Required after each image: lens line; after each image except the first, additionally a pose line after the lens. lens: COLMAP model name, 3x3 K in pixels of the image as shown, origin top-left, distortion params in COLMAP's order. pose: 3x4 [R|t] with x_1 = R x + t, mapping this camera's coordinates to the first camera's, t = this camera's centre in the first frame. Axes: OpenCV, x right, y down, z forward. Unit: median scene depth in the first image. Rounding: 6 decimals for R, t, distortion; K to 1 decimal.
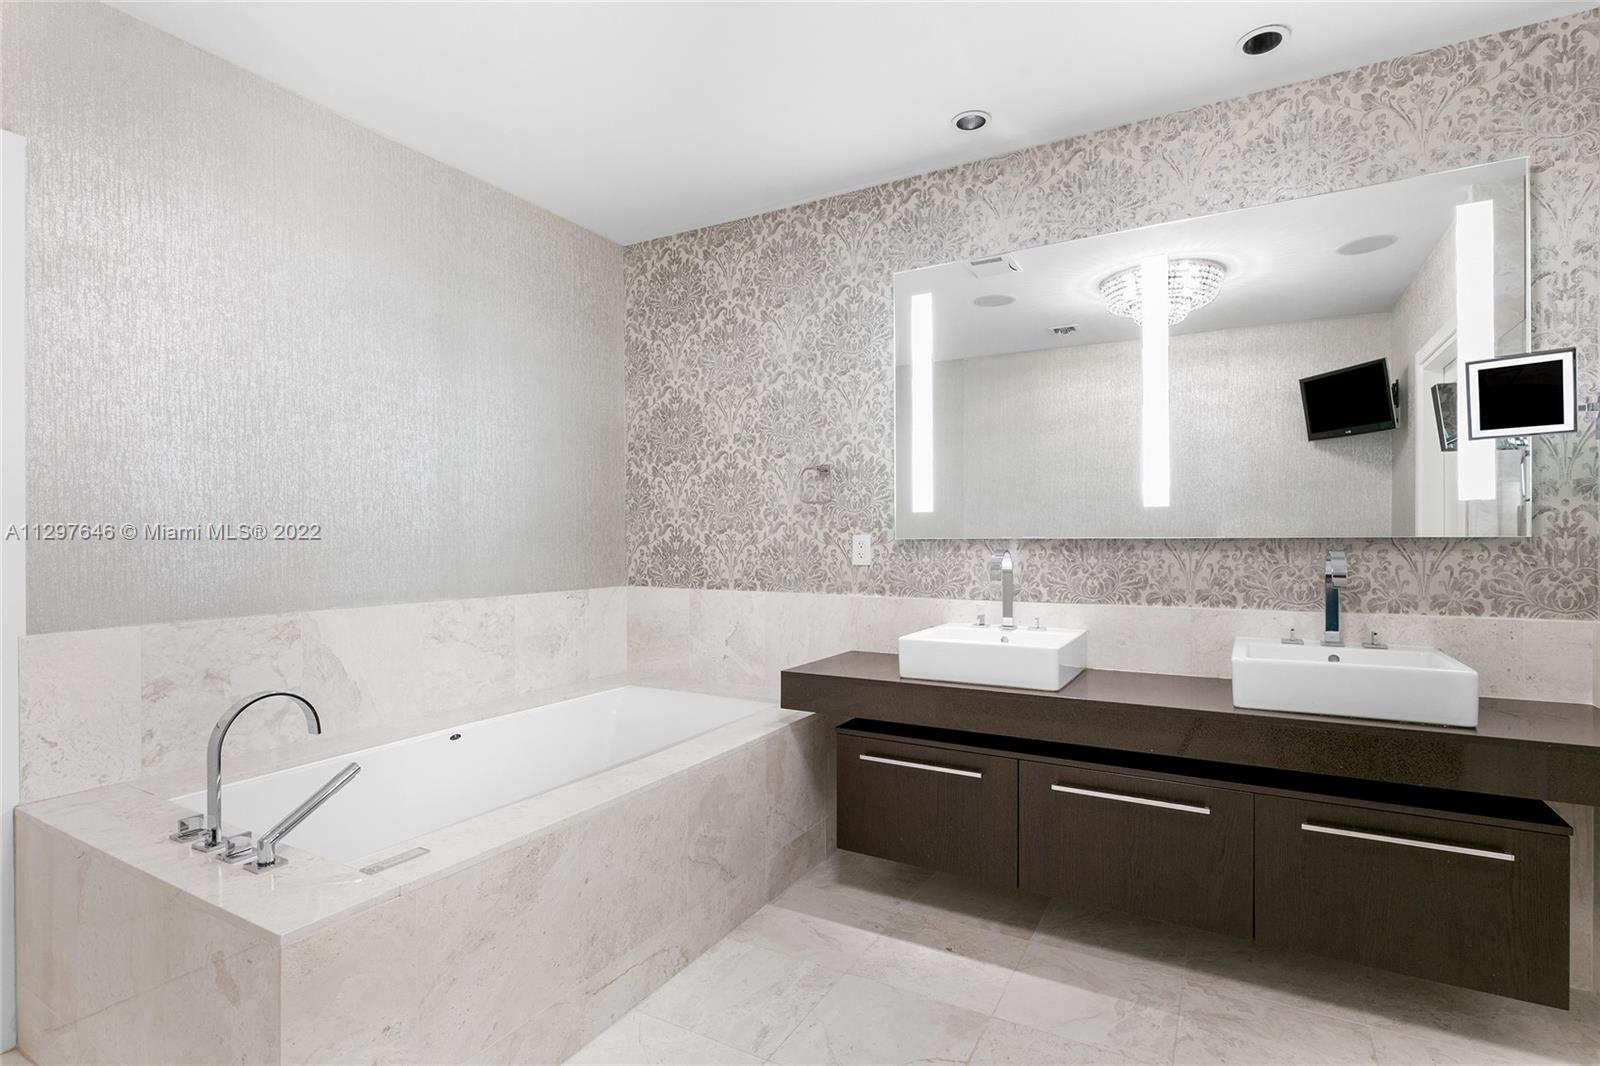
lens RADIAL K [[784.0, 0, 798.8], [0, 784.0, 536.0], [0, 0, 1]] dist [-0.005461, -0.000971]
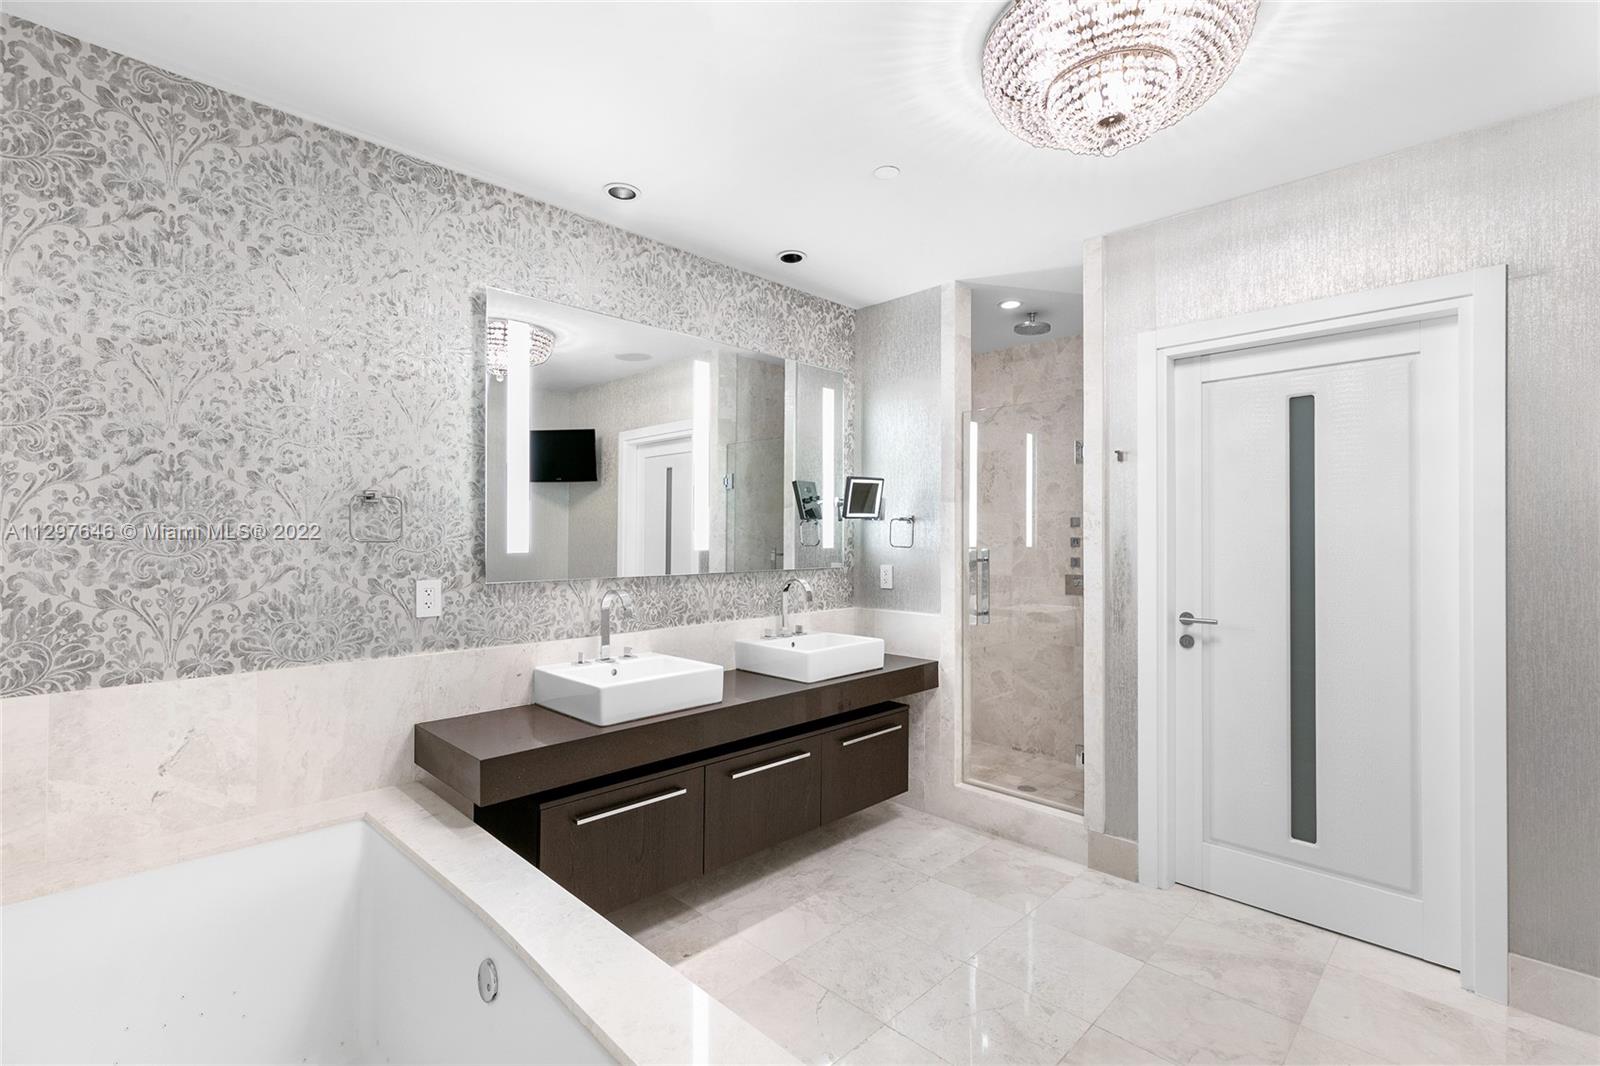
lens RADIAL K [[713.2, 0, 796.6], [0, 713.2, 541.0], [0, 0, 1]] dist [0.001402, 0.000195]
pose [[0.261886, 0.003732, 0.965092, -0.542170], [0.003814, 0.999981, -0.004902, -0.037505], [-0.965091, 0.004964, 0.261867, 0.427923]]
